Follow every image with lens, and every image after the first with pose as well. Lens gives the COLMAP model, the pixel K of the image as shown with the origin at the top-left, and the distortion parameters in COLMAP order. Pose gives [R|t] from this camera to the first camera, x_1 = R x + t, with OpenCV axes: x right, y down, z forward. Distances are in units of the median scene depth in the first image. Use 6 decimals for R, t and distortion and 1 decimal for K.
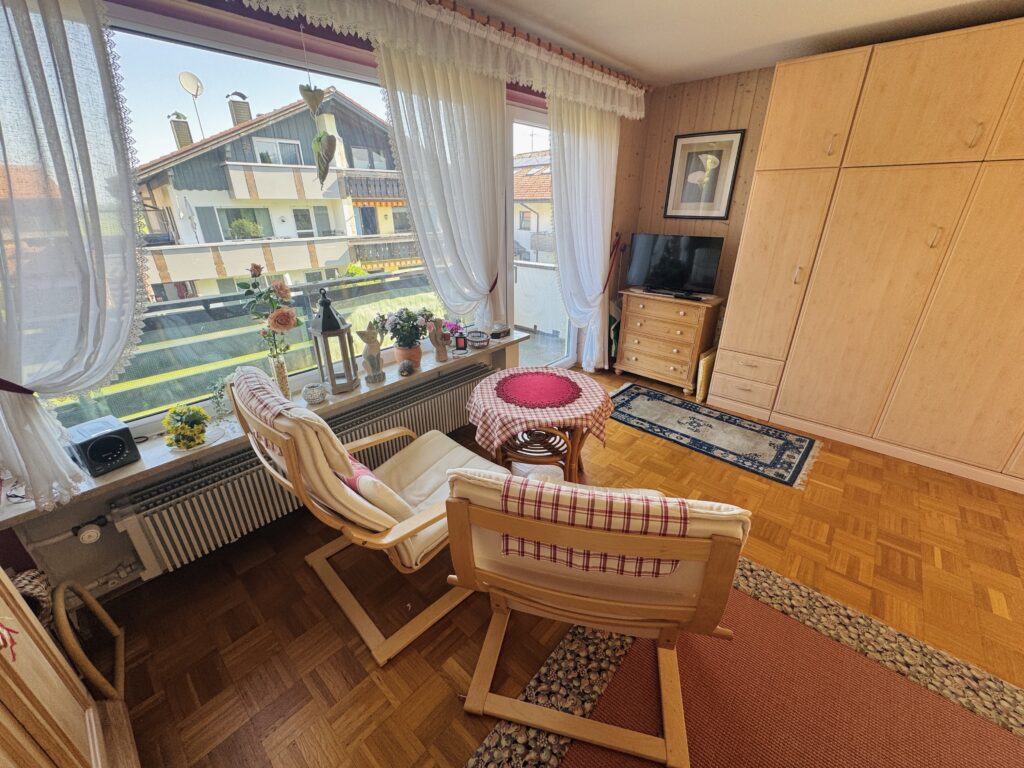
lens RADIAL K [[408.0, 0, 511.0], [0, 408.0, 381.9], [0, 0, 1]] dist [-0.000922, -0.000476]
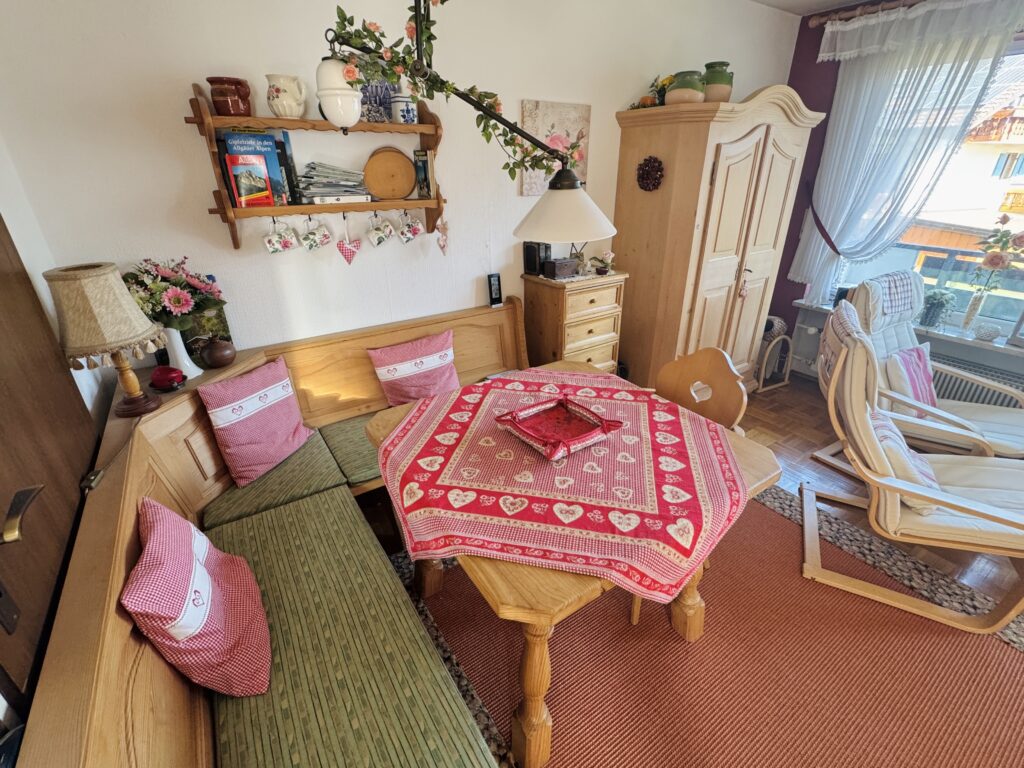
lens RADIAL K [[462.6, 0, 512.8], [0, 462.6, 384.3], [0, 0, 1]] dist [-0.003621, 0.000949]
pose [[-0.254195, 0.418445, -0.871946, 0.555428], [-0.384648, 0.783450, 0.488111, 0.012234], [0.887373, 0.459467, -0.038195, -0.045675]]
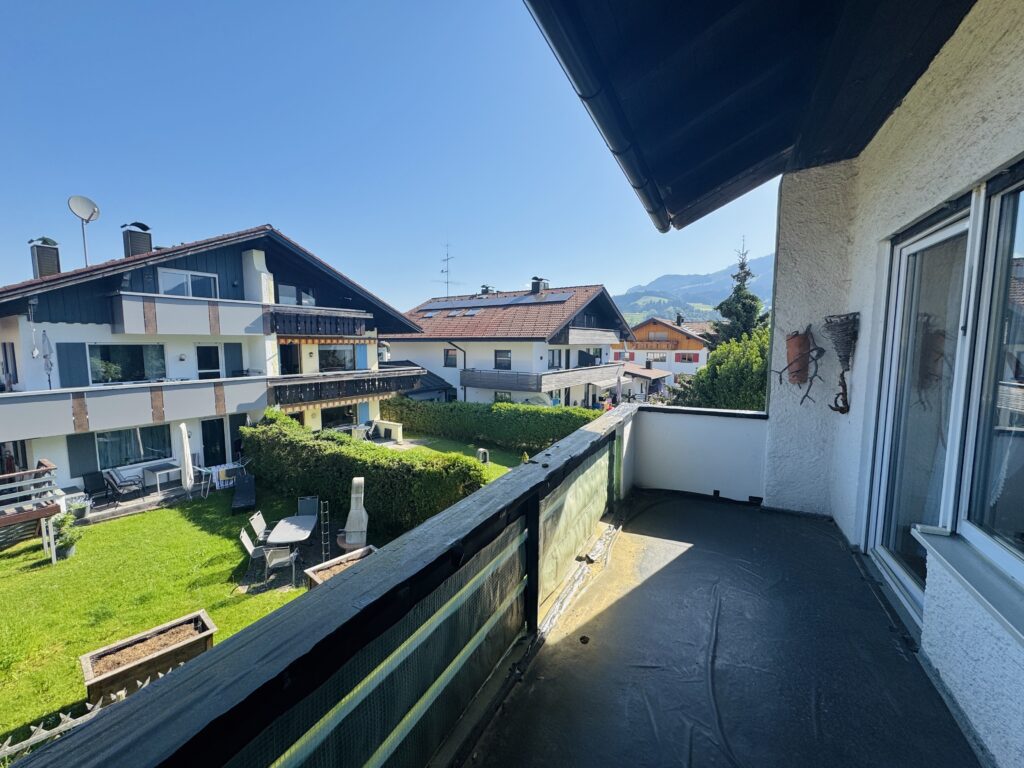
lens RADIAL K [[408.0, 0, 503.5], [0, 408.0, 386.8], [0, 0, 1]] dist [-0.000922, -0.000476]
pose [[0.965575, -0.024645, 0.258955, -0.677177], [0.101497, 0.952289, -0.287825, -0.199363], [-0.239506, 0.304200, 0.922008, 0.508215]]
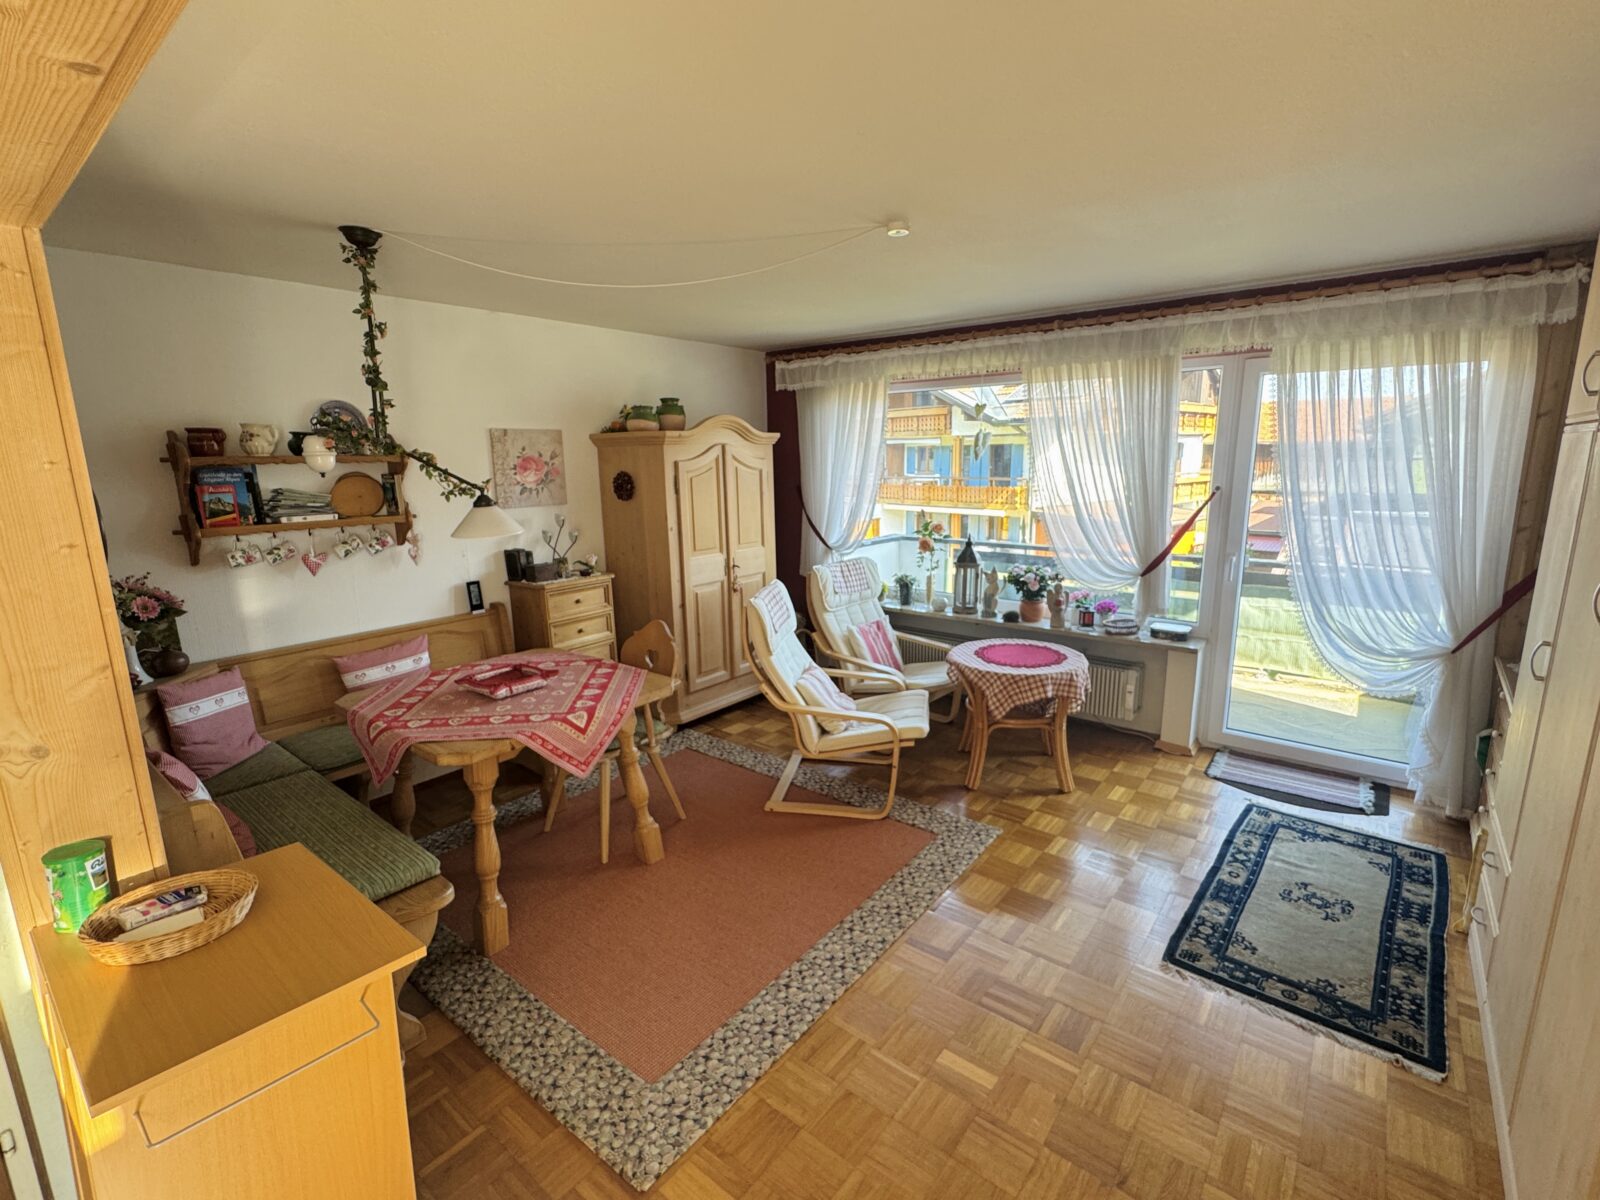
lens RADIAL K [[722.9, 0, 800.5], [0, 722.9, 600.1], [0, 0, 1]] dist [-0.003621, 0.000949]
pose [[0.049940, 0.198316, -0.978865, 0.952629], [-0.386391, 0.907608, 0.164166, -0.102842], [0.920982, 0.370026, 0.121953, 0.141084]]
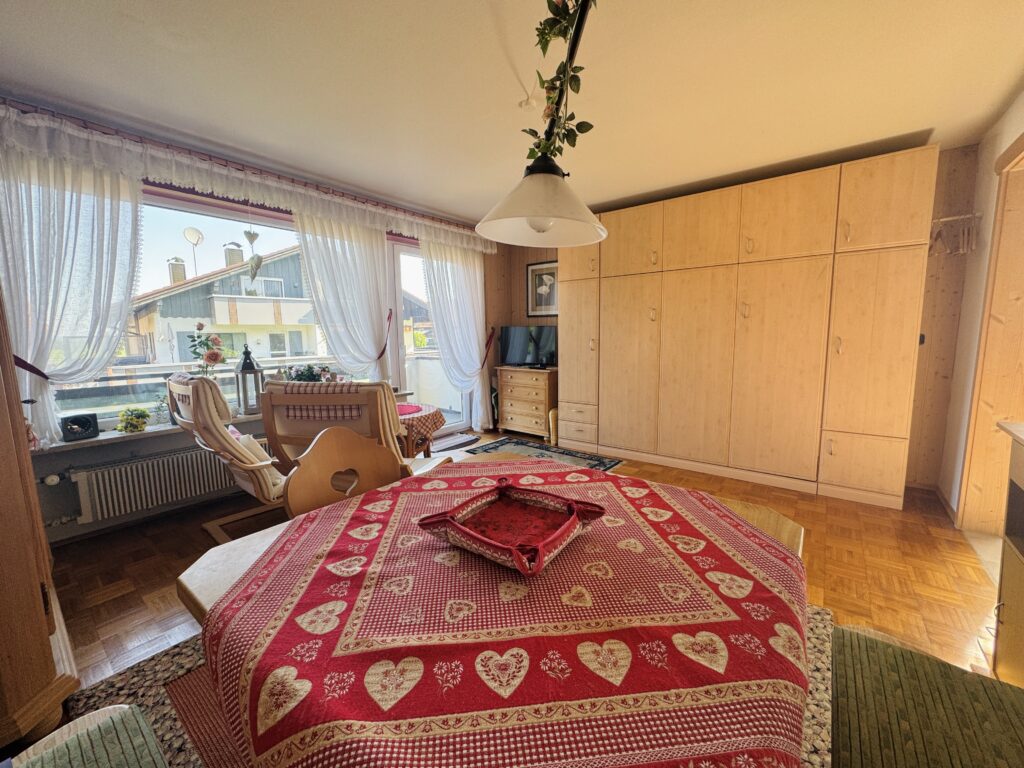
lens RADIAL K [[408.0, 0, 511.4], [0, 408.0, 382.4], [0, 0, 1]] dist [-0.000922, -0.000476]
pose [[0.997898, -0.018035, 0.062251, 0.222453], [0.035193, 0.957345, -0.286797, 0.196403], [-0.054423, 0.288385, 0.955967, -0.246466]]
